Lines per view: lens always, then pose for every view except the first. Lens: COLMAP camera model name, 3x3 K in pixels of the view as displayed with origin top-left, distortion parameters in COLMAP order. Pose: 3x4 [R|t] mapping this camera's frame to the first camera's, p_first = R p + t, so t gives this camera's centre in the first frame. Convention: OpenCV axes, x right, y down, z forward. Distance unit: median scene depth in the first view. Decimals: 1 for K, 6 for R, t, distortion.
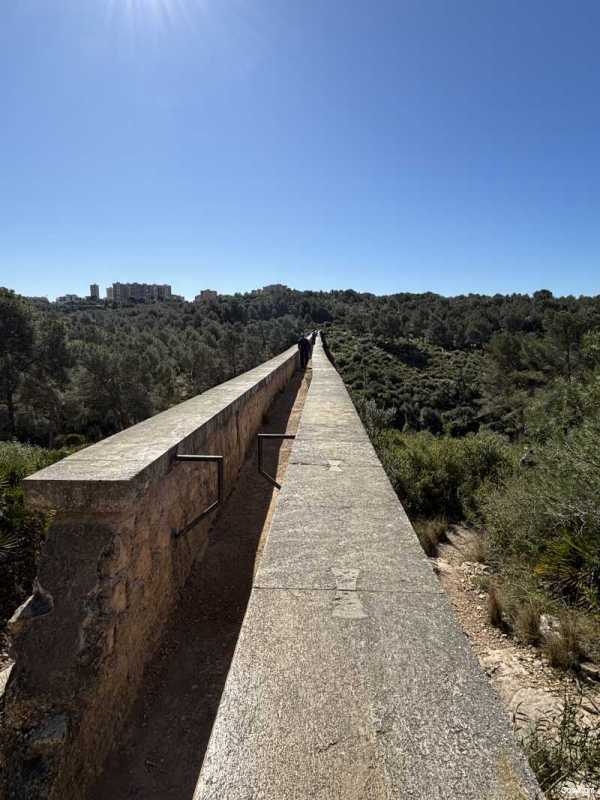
lens RADIAL K [[458.5, 0, 300.0], [0, 458.5, 400.0], [0, 0, 1]] dist [0.045186, -0.069796]
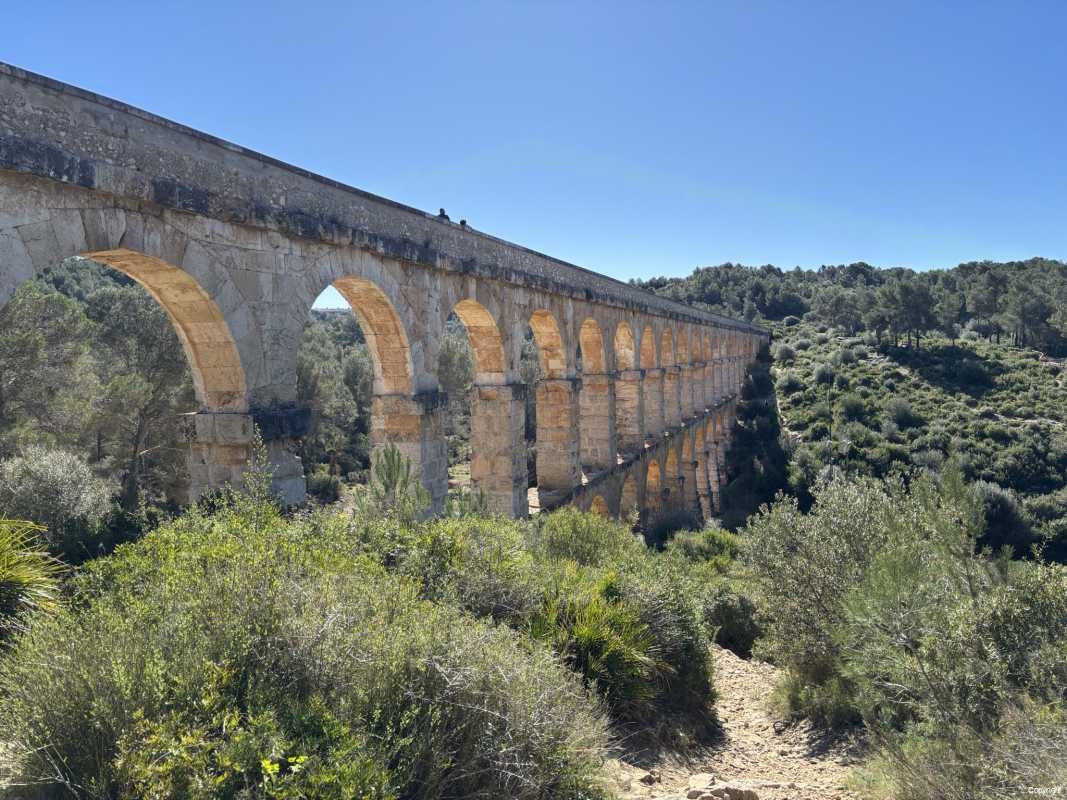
lens RADIAL K [[810.1, 0, 534.0], [0, 810.1, 404.0], [0, 0, 1]] dist [0.073923, -0.090550]
pose [[0.957585, -0.001069, -0.288149, 0.065405], [-0.025074, 0.995891, -0.087022, 0.011834], [0.287058, 0.090556, 0.953623, 0.114999]]
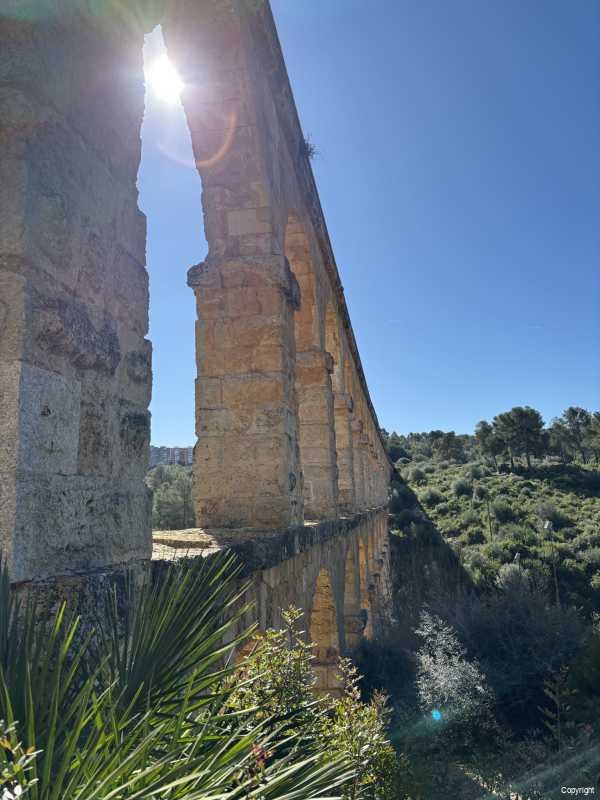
lens RADIAL K [[607.3, 0, 302.1], [0, 607.3, 401.1], [0, 0, 1]] dist [0.073923, -0.090550]
pose [[0.992749, -0.053870, -0.107458, 0.021991], [0.016761, 0.947262, -0.320022, 0.022615], [0.119030, 0.315901, 0.941296, 0.262489]]
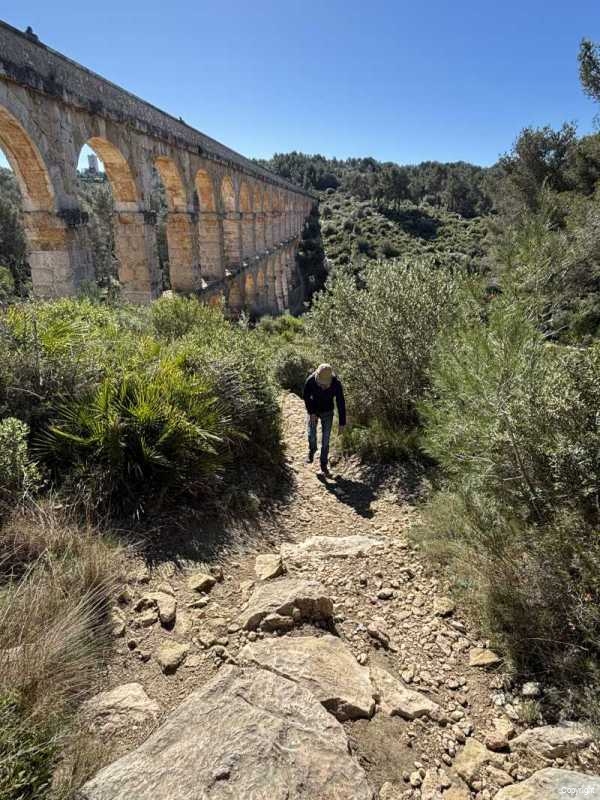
lens RADIAL K [[450.5, 0, 297.2], [0, 450.5, 411.1], [0, 0, 1]] dist [0.000539, -0.014807]
pose [[0.998620, 0.031990, -0.041645, 0.063792], [-0.020131, 0.965658, 0.259036, 0.014183], [0.048502, -0.257840, 0.964969, 0.136726]]
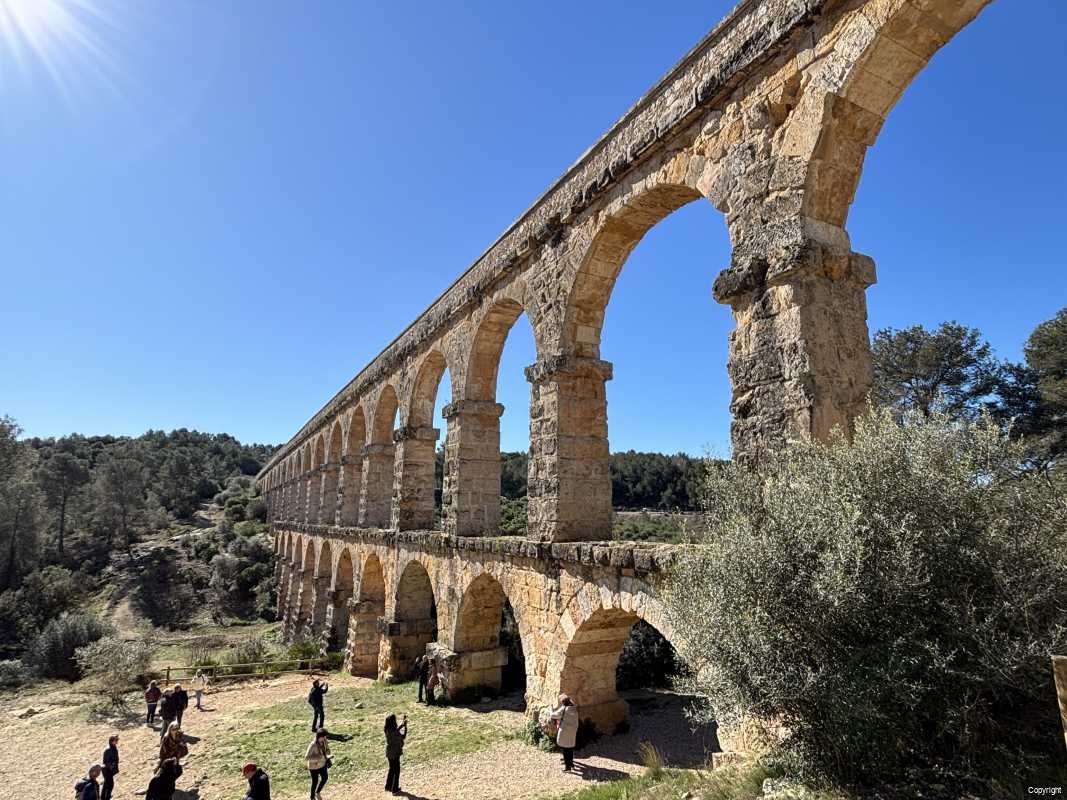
lens RADIAL K [[611.5, 0, 528.6], [0, 611.5, 396.4], [0, 0, 1]] dist [0.045186, -0.069796]
pose [[0.871898, 0.096743, 0.480035, -0.045450], [0.074853, 0.942440, -0.325889, 0.023942], [-0.483932, 0.320075, 0.814470, 0.245054]]
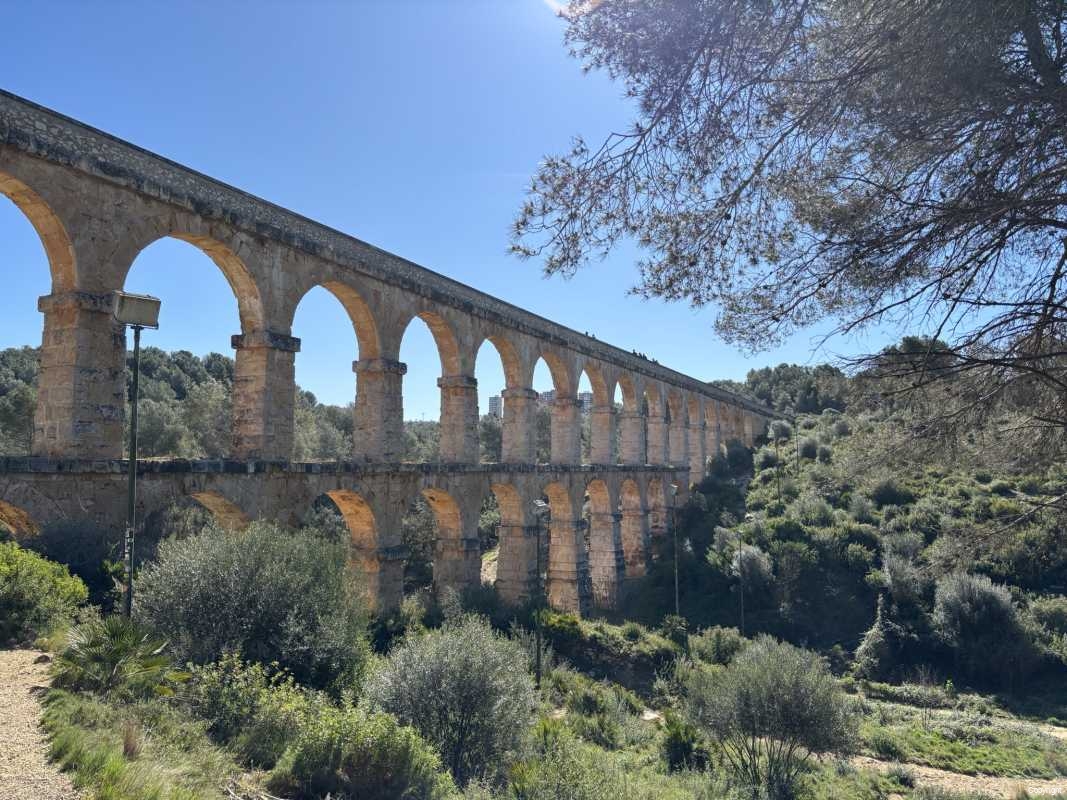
lens RADIAL K [[810.1, 0, 534.0], [0, 810.1, 404.0], [0, 0, 1]] dist [0.073923, -0.090550]
pose [[0.920723, -0.031078, -0.388977, 0.143079], [-0.062481, 0.972221, -0.225572, 0.026618], [0.385182, 0.231993, 0.893204, 0.267584]]
